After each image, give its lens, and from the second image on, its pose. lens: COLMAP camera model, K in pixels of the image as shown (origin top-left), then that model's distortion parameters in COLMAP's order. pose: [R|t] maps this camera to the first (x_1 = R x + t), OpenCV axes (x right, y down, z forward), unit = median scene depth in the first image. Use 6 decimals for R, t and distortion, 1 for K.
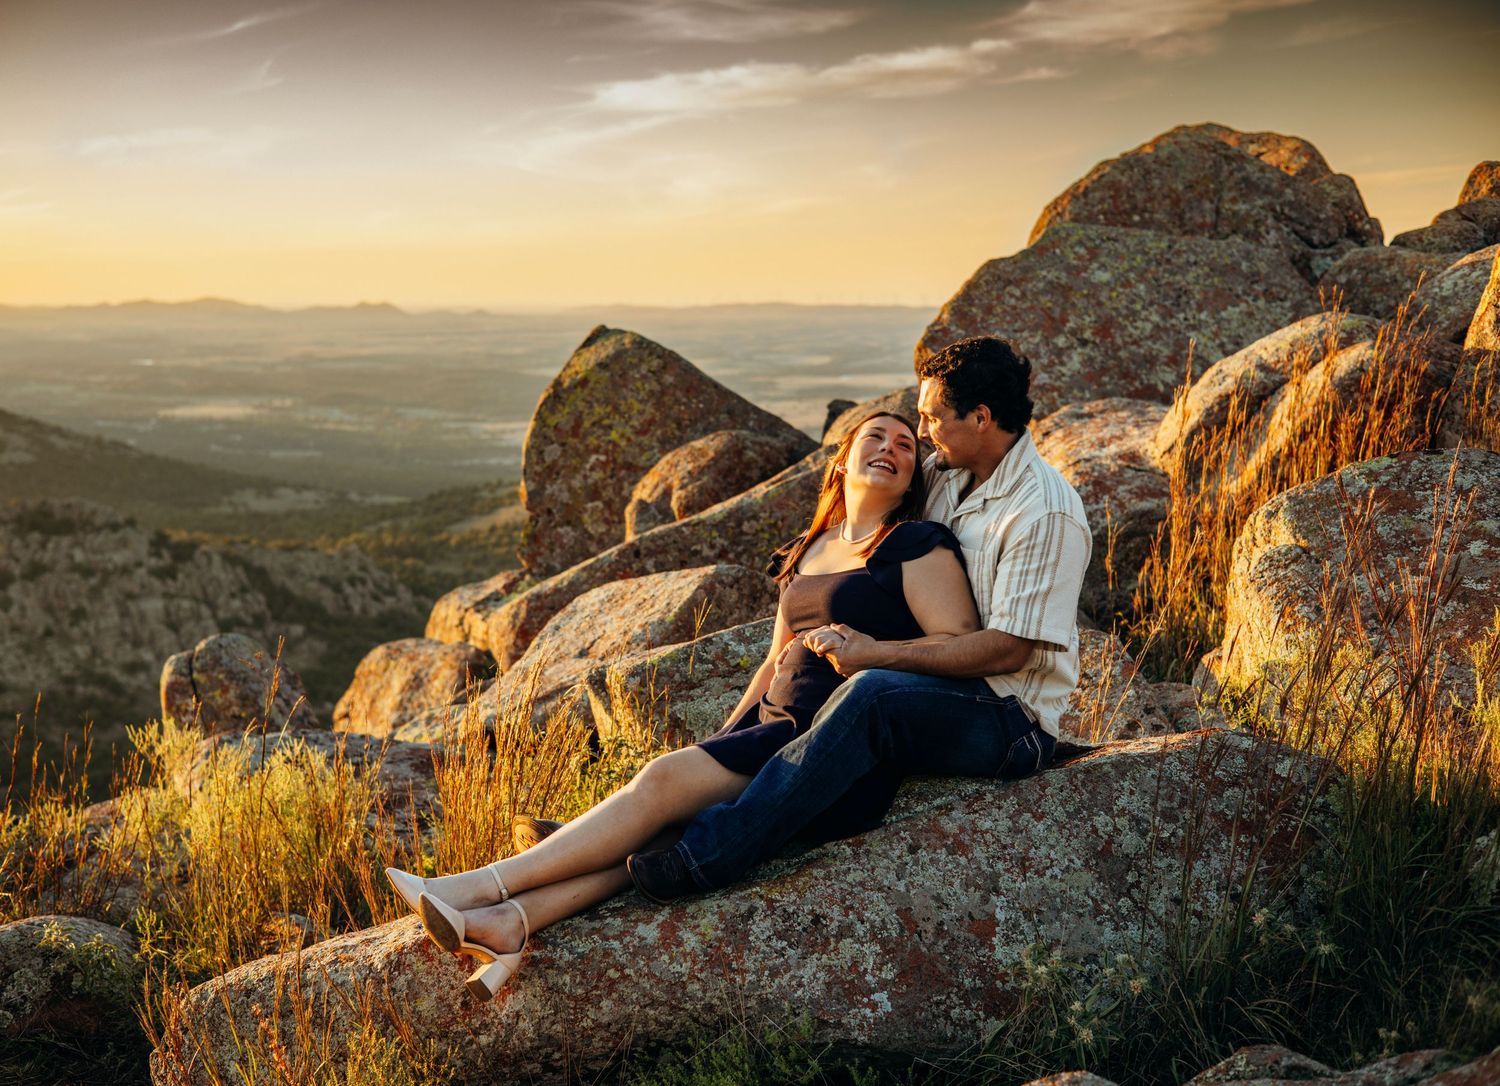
lens RADIAL K [[2278.2, 0, 751.3], [0, 2278.2, 549.6], [0, 0, 1]] dist [0.008866, 0.000000]
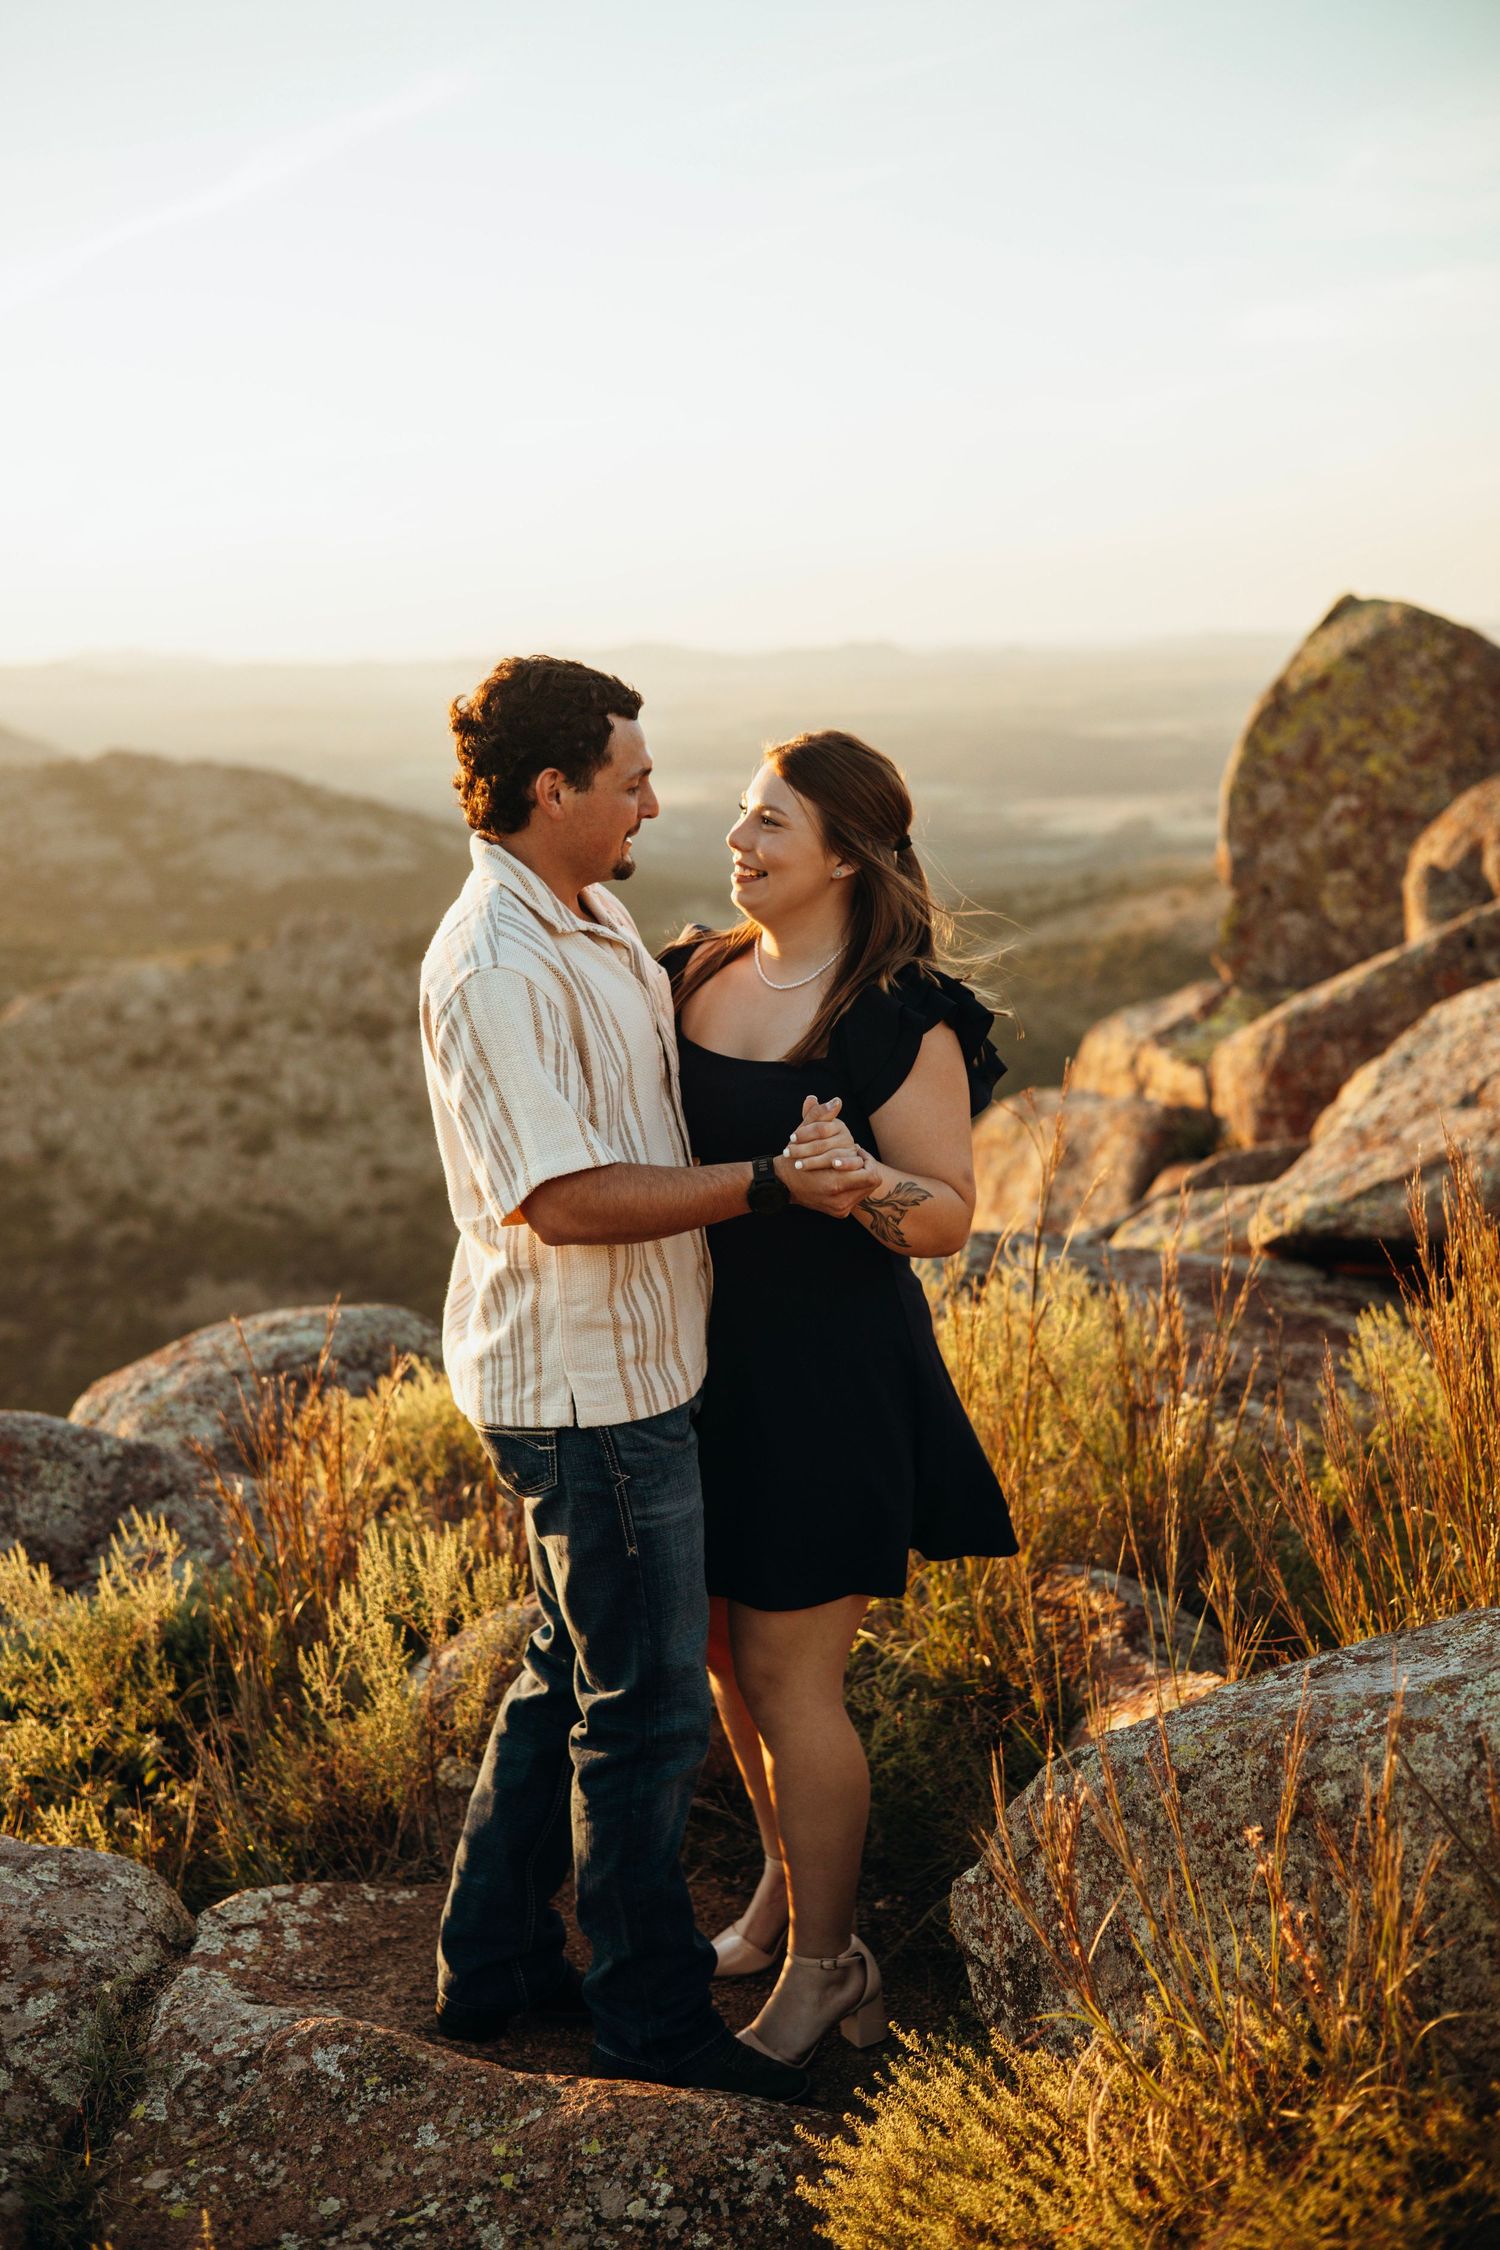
lens RADIAL K [[3176.3, 0, 748.7], [0, 3176.3, 1120.4], [0, 0, 1]] dist [-0.024957, 0.000000]
pose [[0.979543, -0.002839, -0.201213, -0.053626], [0.011705, 0.999011, 0.042885, 0.008168], [0.200892, -0.044363, 0.978608, 0.103517]]
